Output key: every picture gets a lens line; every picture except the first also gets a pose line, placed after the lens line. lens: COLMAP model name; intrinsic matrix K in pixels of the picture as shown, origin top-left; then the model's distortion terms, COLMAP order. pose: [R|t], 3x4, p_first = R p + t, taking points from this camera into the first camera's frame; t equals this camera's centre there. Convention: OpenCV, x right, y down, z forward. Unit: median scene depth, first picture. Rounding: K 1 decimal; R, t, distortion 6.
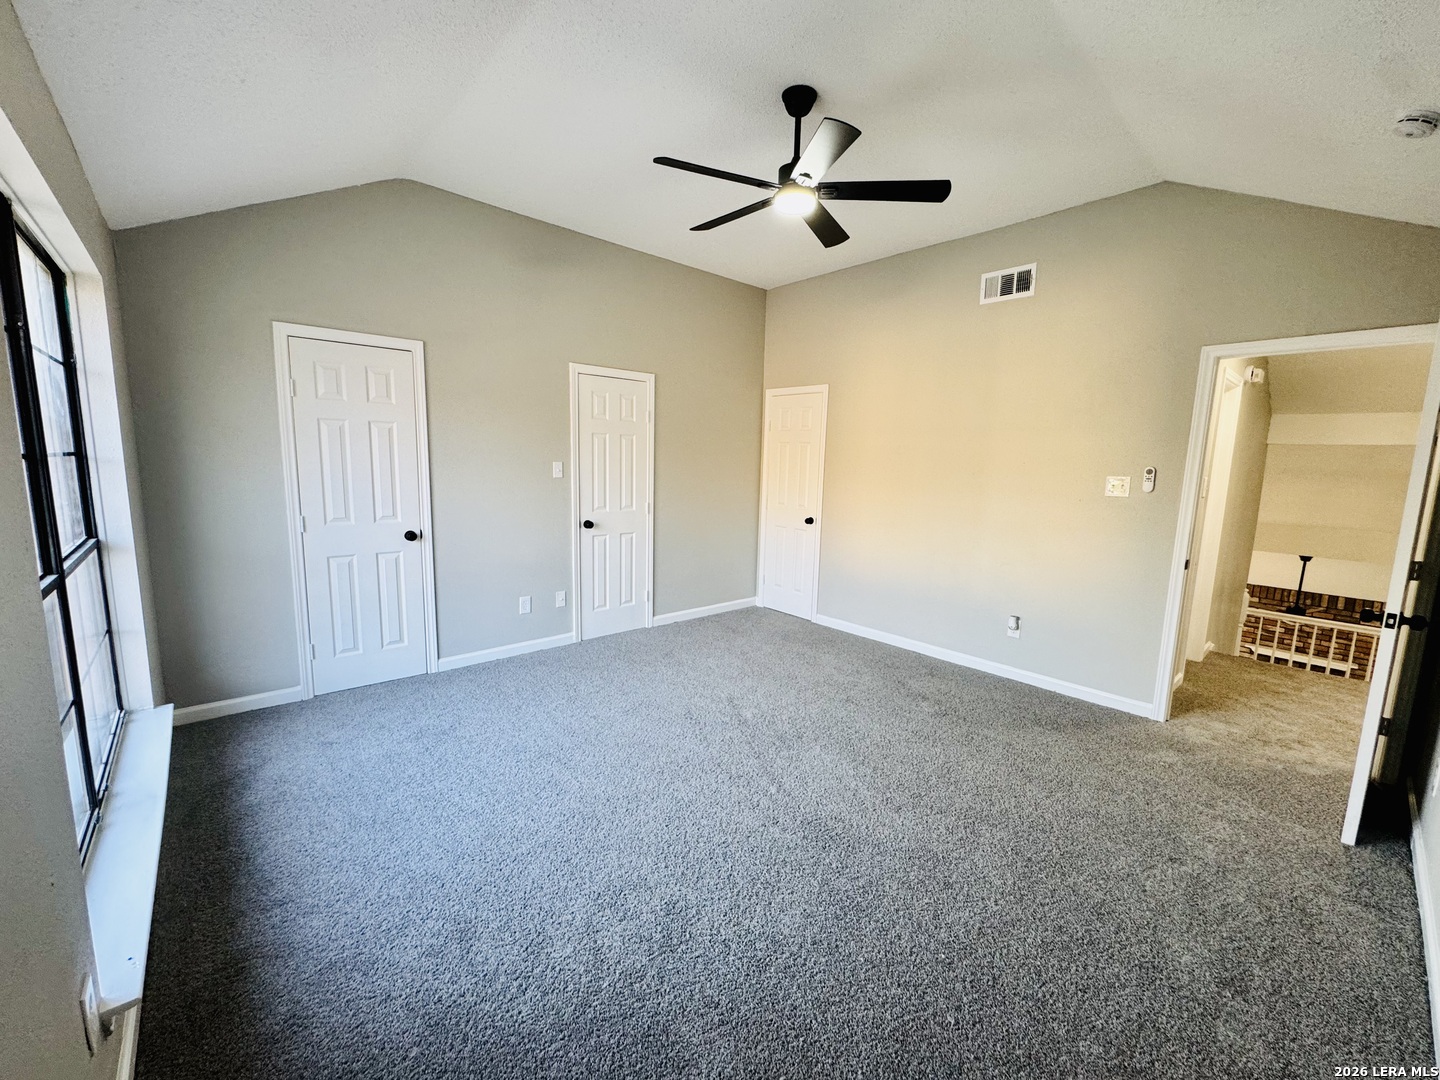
lens RADIAL K [[577.2, 0, 720.0], [0, 577.2, 540.0], [0, 0, 1]] dist [-0.003168, -0.000003]
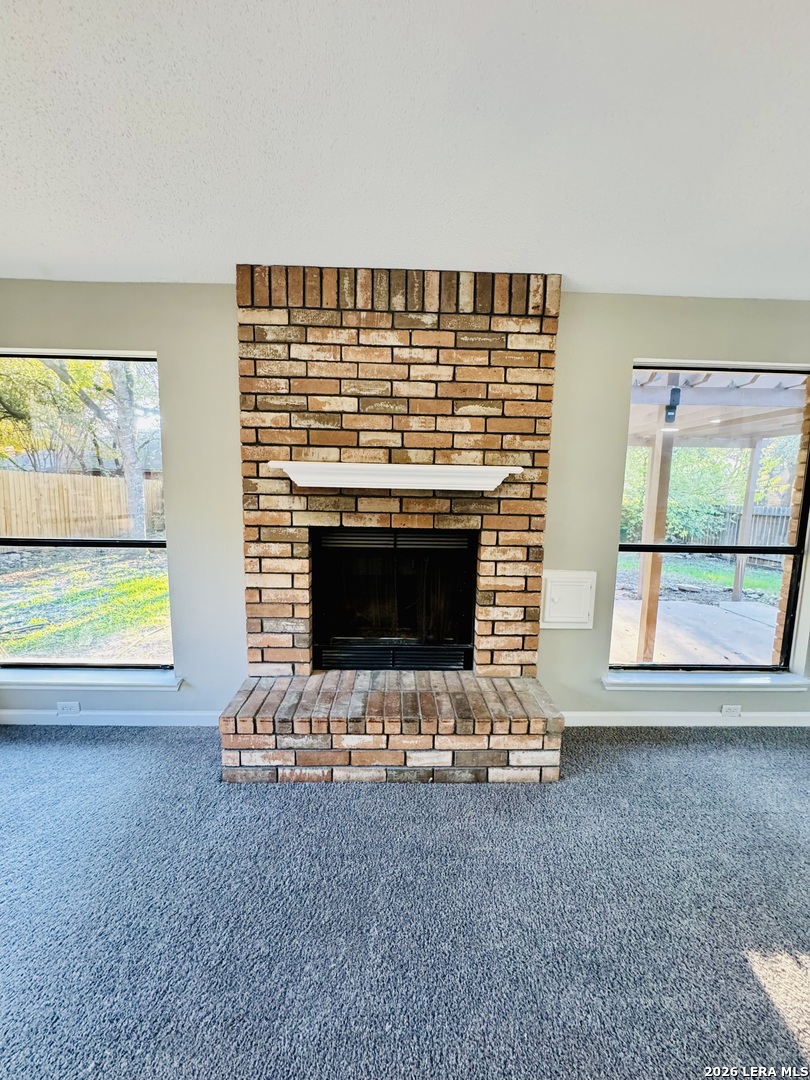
lens RADIAL K [[432.9, 0, 405.0], [0, 432.9, 540.0], [0, 0, 1]] dist [-0.003168, -0.000003]
pose [[0.646476, -0.112200, 0.754639, 0.833616], [0.109816, 0.992512, 0.053491, 0.232344], [-0.754990, 0.048291, 0.653956, 0.852187]]
